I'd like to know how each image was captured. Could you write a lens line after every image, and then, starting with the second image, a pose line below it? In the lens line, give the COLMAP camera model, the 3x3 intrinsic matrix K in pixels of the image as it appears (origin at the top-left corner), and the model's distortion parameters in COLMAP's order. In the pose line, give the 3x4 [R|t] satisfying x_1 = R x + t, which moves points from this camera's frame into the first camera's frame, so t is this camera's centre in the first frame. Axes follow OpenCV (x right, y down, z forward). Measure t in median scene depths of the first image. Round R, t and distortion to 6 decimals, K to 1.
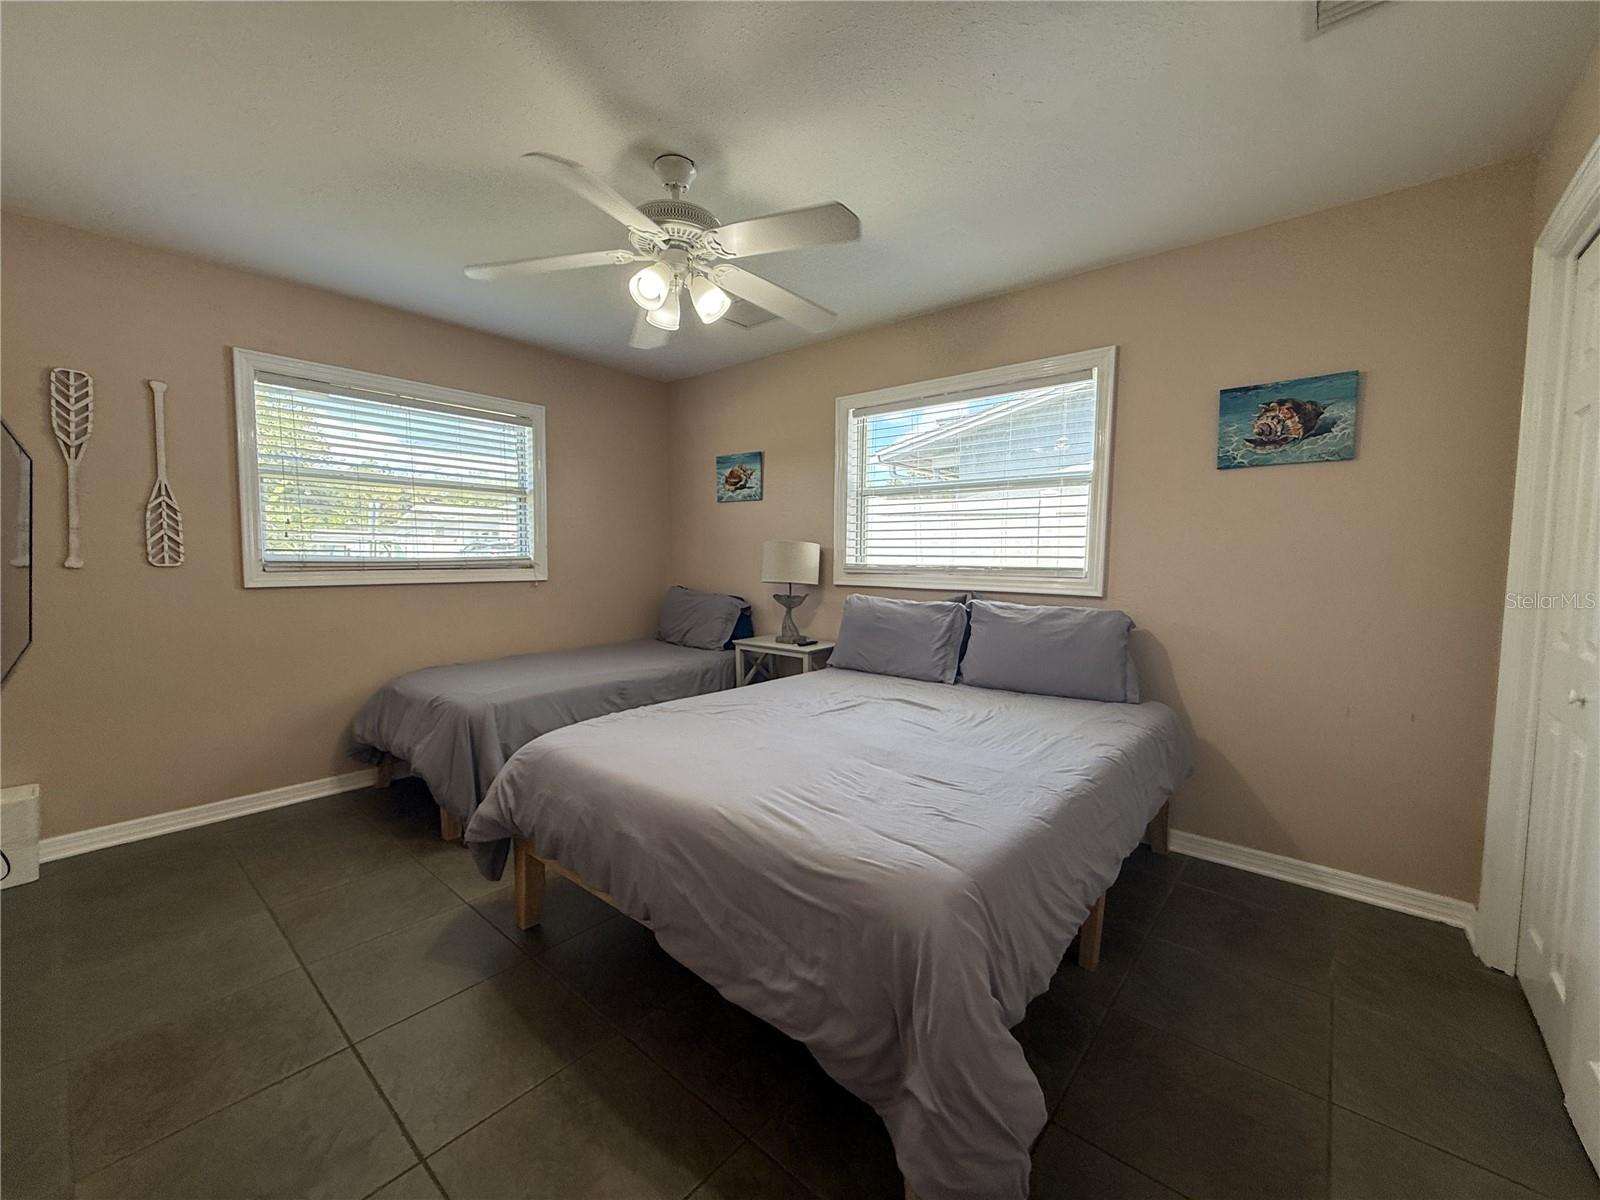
lens RADIAL K [[639.7, 0, 804.9], [0, 639.7, 605.8], [0, 0, 1]] dist [0.000102, 0.000007]
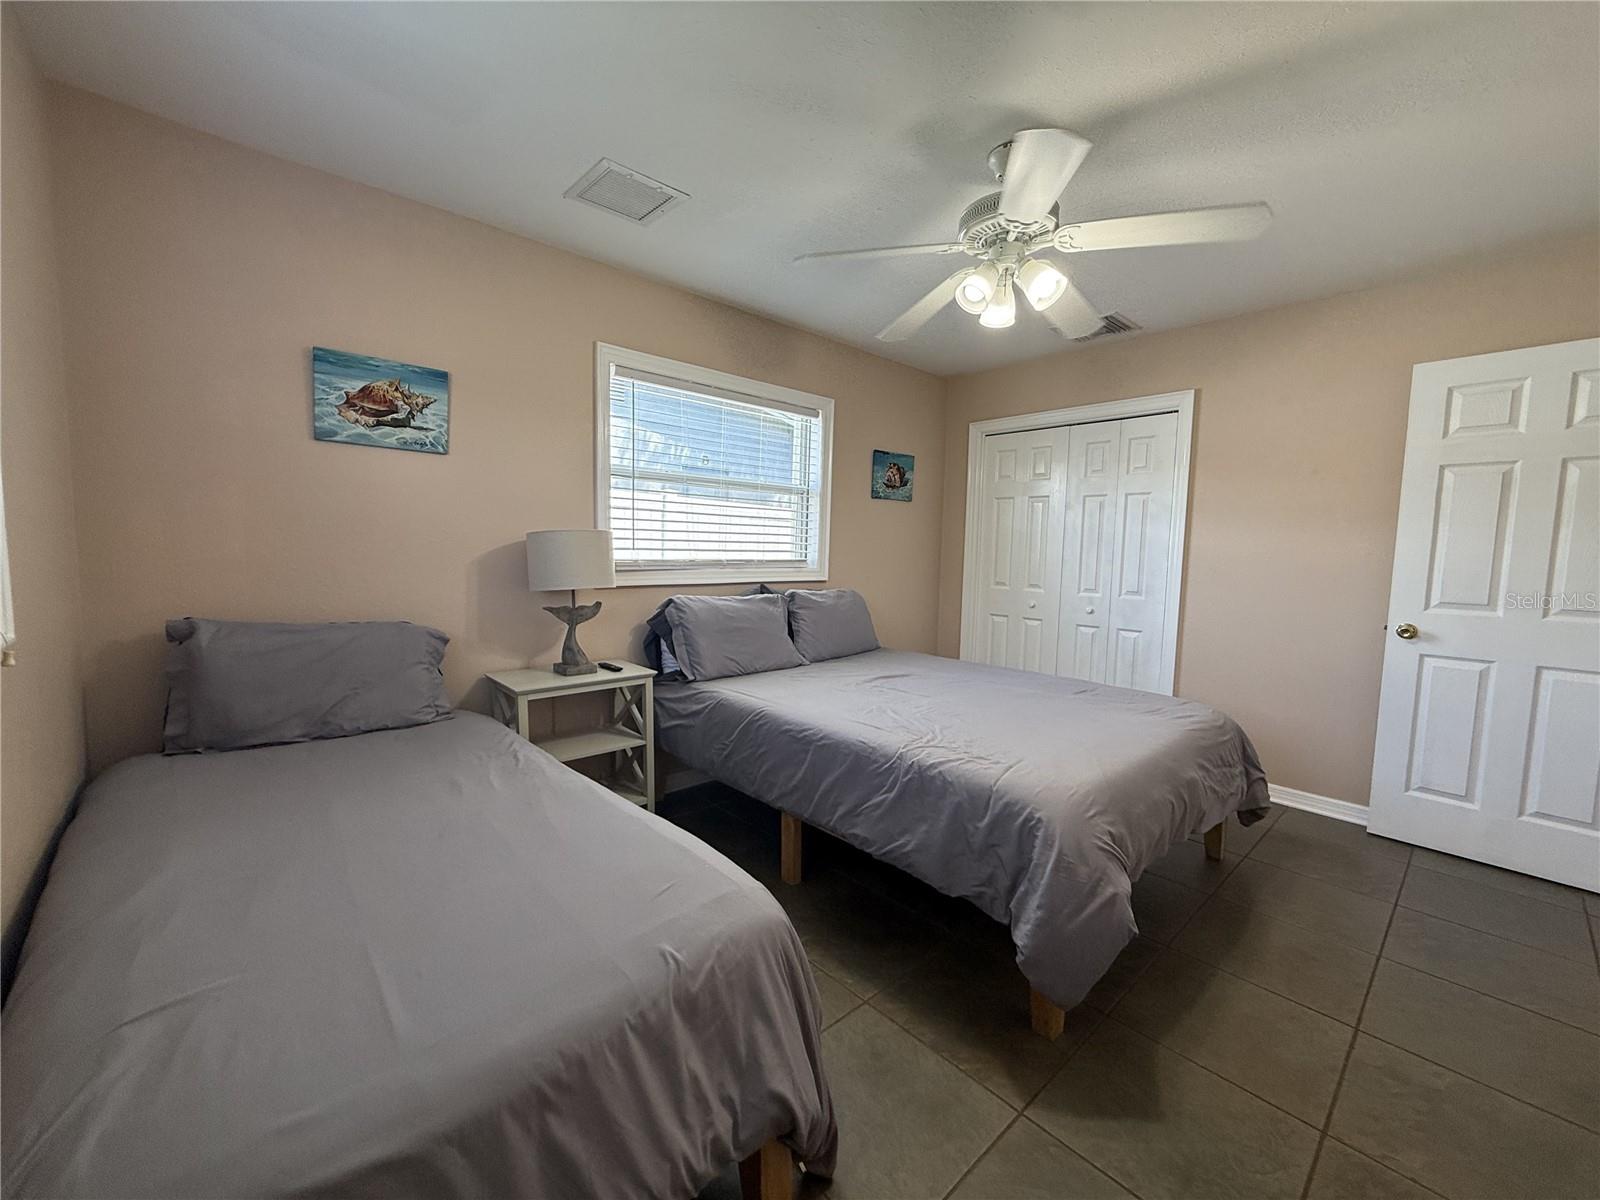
lens RADIAL K [[639.7, 0, 798.6], [0, 639.7, 603.9], [0, 0, 1]] dist [0.000102, 0.000007]
pose [[0.130464, -0.088246, 0.987518, -0.685898], [0.064295, 0.994687, 0.080393, -0.060023], [-0.989366, 0.053004, 0.135445, 0.667226]]
